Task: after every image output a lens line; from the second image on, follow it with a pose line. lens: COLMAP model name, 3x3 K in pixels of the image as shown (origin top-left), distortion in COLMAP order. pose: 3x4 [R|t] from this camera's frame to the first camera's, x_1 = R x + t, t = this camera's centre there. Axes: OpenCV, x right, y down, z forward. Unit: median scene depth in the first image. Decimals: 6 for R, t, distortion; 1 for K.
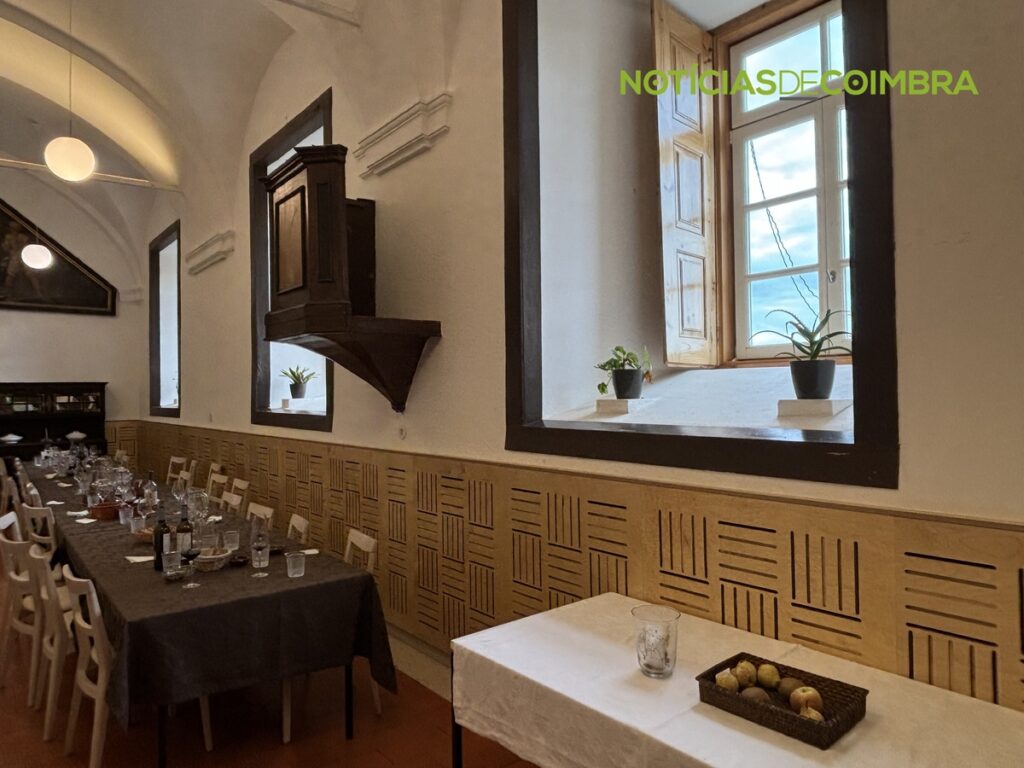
lens RADIAL K [[645.2, 0, 501.8], [0, 645.2, 385.2], [0, 0, 1]] dist [-0.032568, -0.002983]
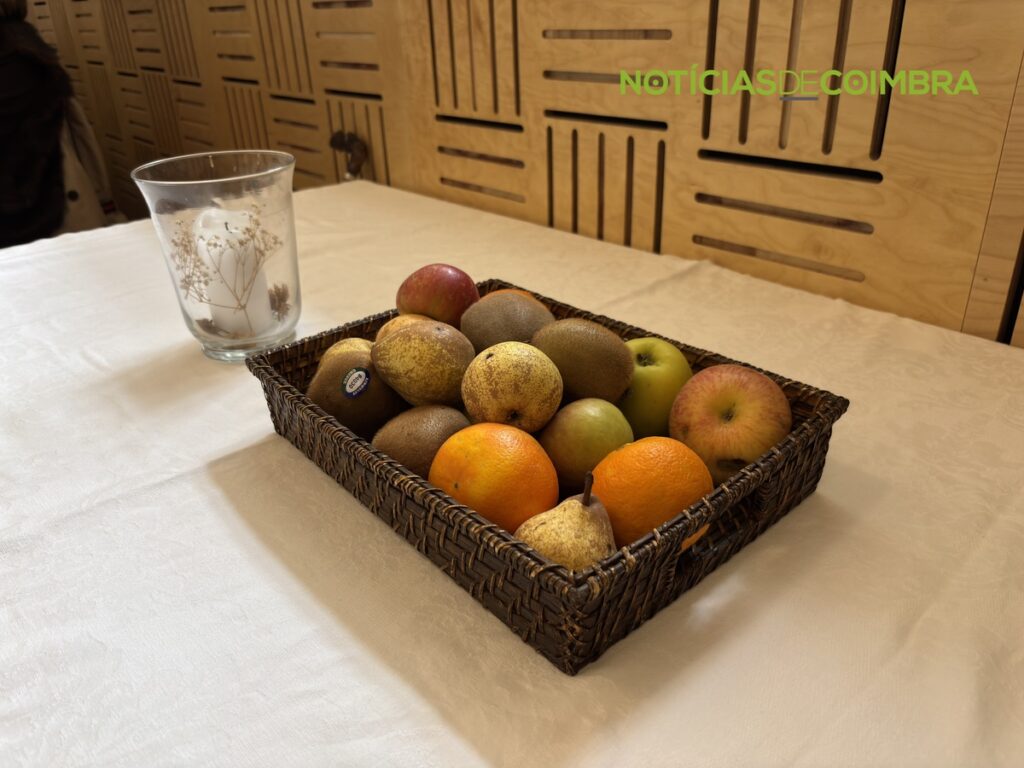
lens RADIAL K [[775.6, 0, 510.8], [0, 775.6, 386.2], [0, 0, 1]] dist [-0.008044, -0.003836]
pose [[0.998954, -0.043176, 0.015083, 0.305649], [0.031156, 0.883874, 0.466686, 0.229087], [-0.033481, -0.465728, 0.884294, 0.508984]]
